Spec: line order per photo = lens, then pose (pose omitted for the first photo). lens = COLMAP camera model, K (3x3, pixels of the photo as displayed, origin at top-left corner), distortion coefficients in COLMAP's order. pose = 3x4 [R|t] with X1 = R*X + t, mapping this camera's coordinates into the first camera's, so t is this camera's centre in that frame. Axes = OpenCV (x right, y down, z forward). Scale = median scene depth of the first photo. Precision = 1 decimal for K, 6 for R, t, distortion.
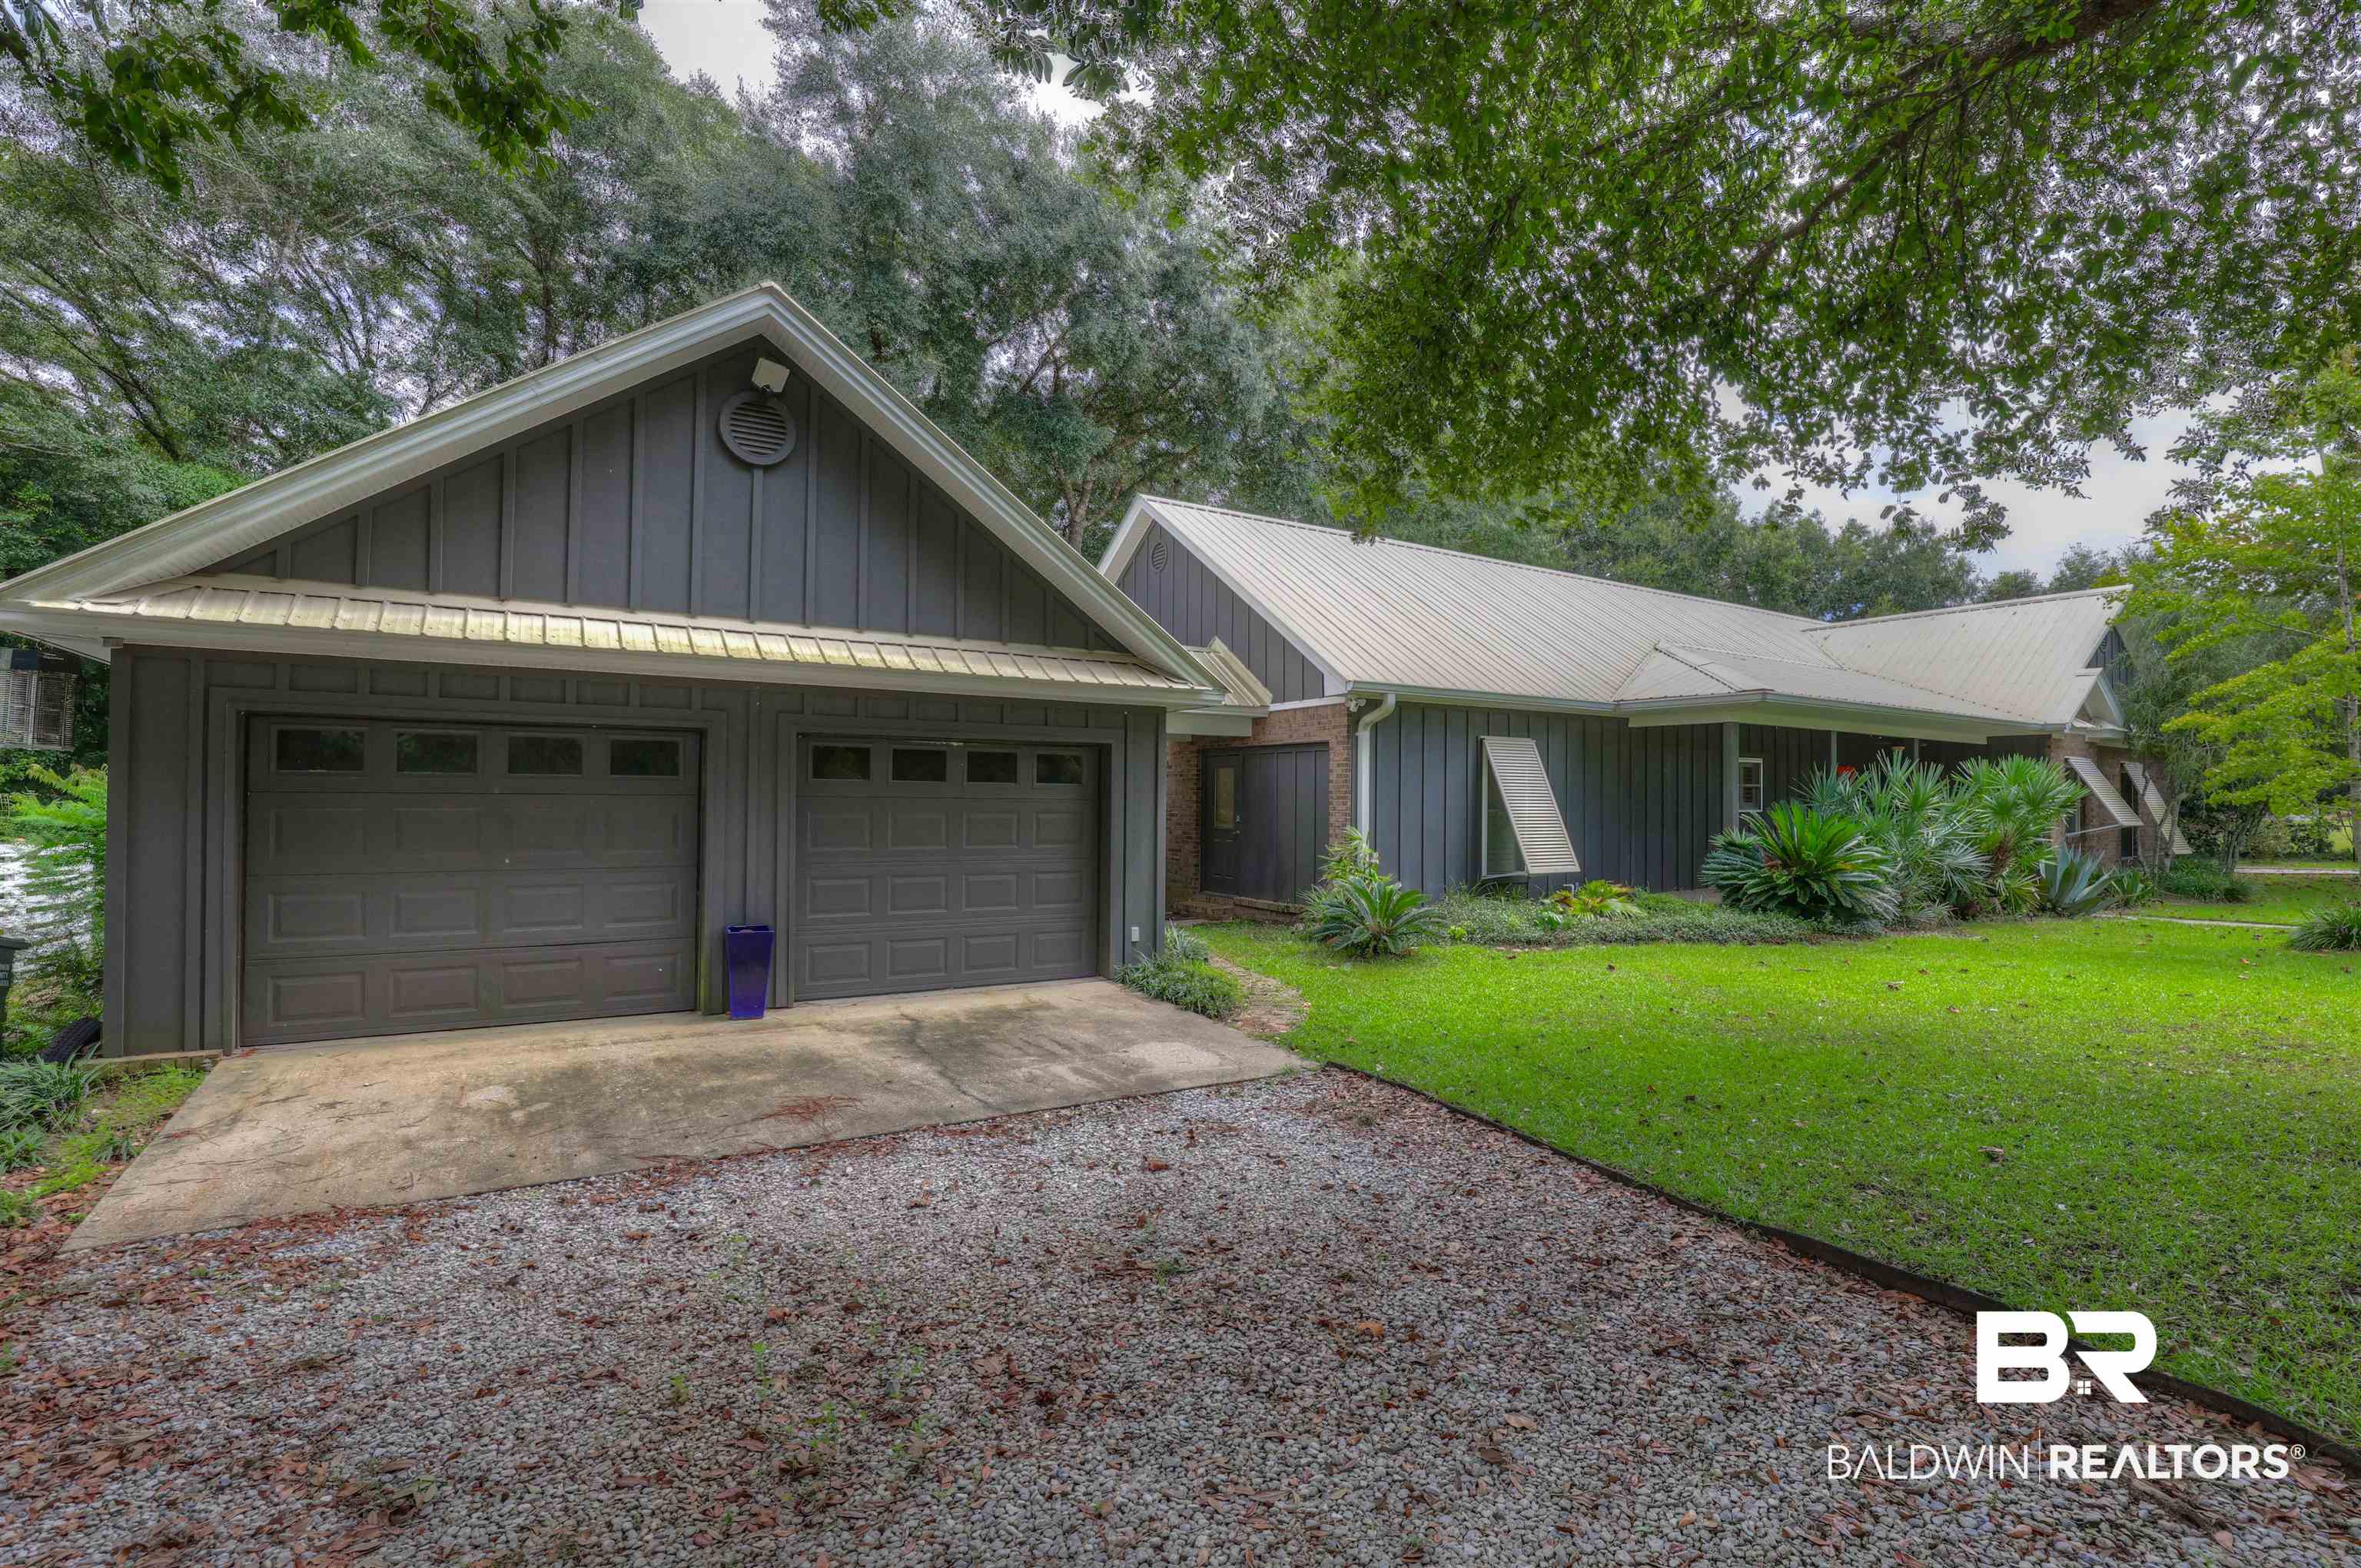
lens RADIAL K [[1091.1, 0, 1176.8], [0, 1091.1, 791.6], [0, 0, 1]] dist [0.004281, 0.000071]
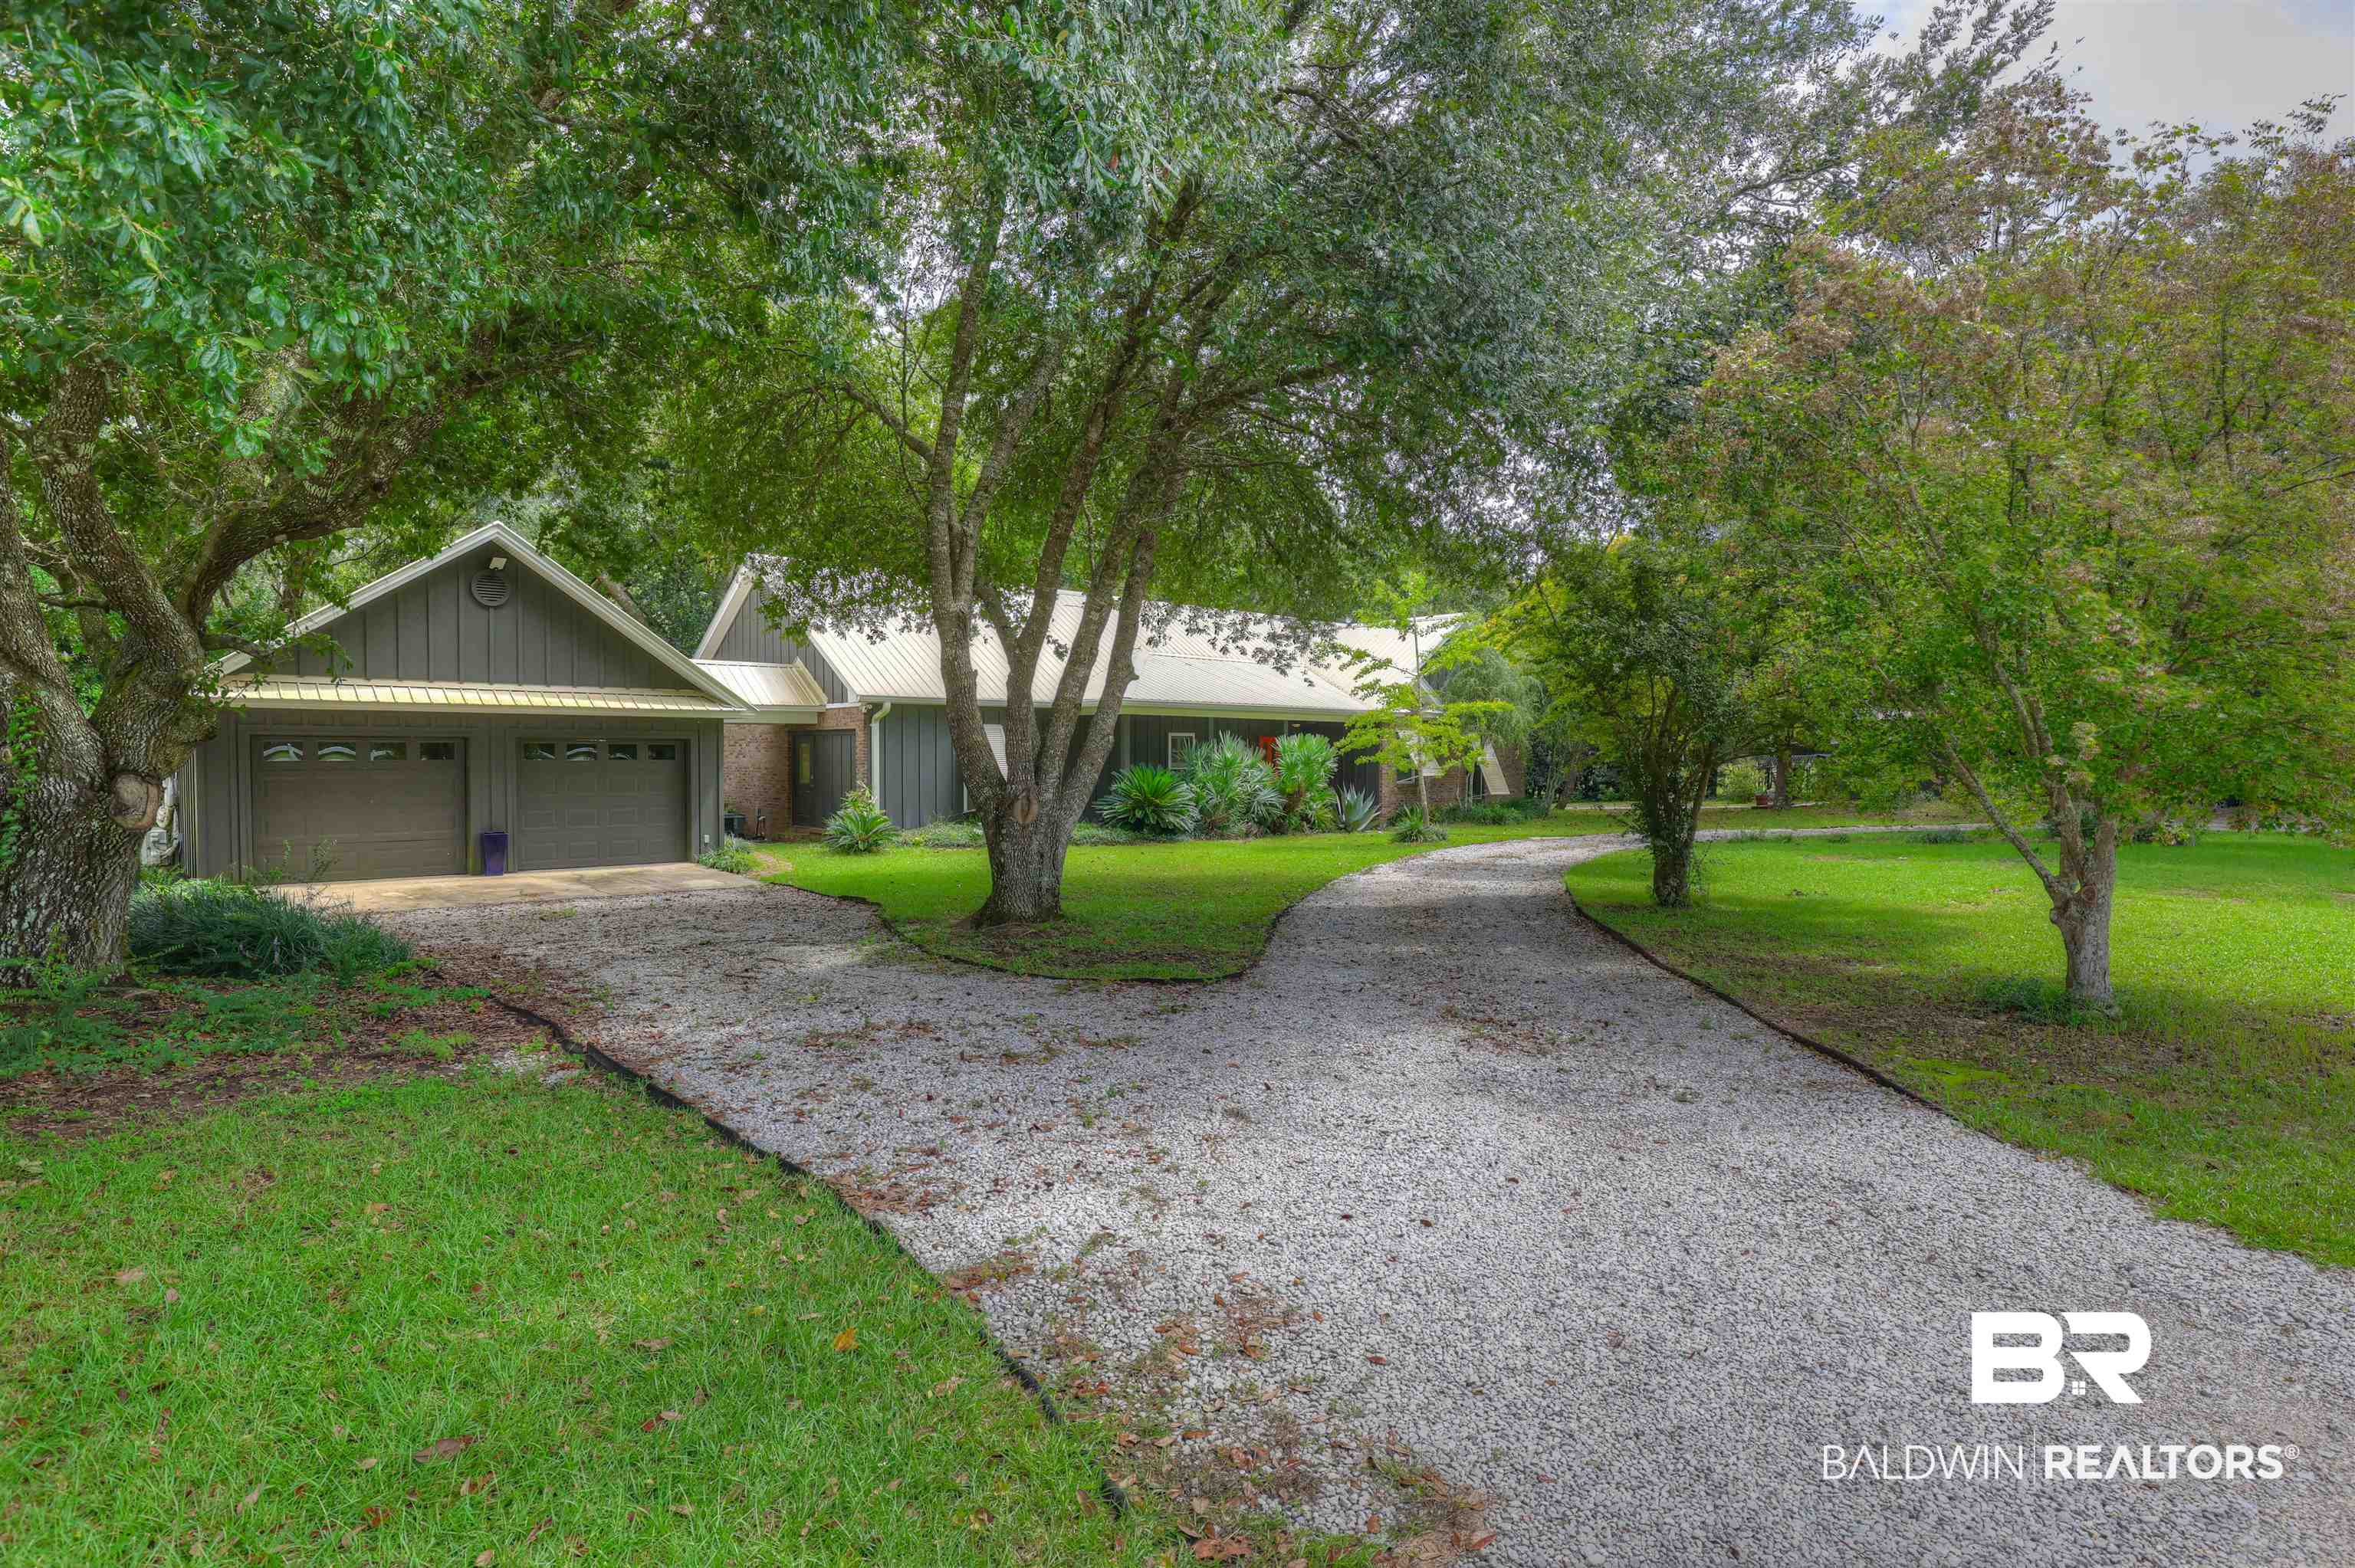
lens RADIAL K [[1253.1, 0, 1183.5], [0, 1253.1, 784.6], [0, 0, 1]] dist [0.003143, 0.000074]
pose [[0.979250, -0.009965, 0.202411, 0.359453], [0.003019, 0.999397, 0.034593, -0.040358], [-0.202634, -0.033264, 0.978689, -1.400641]]
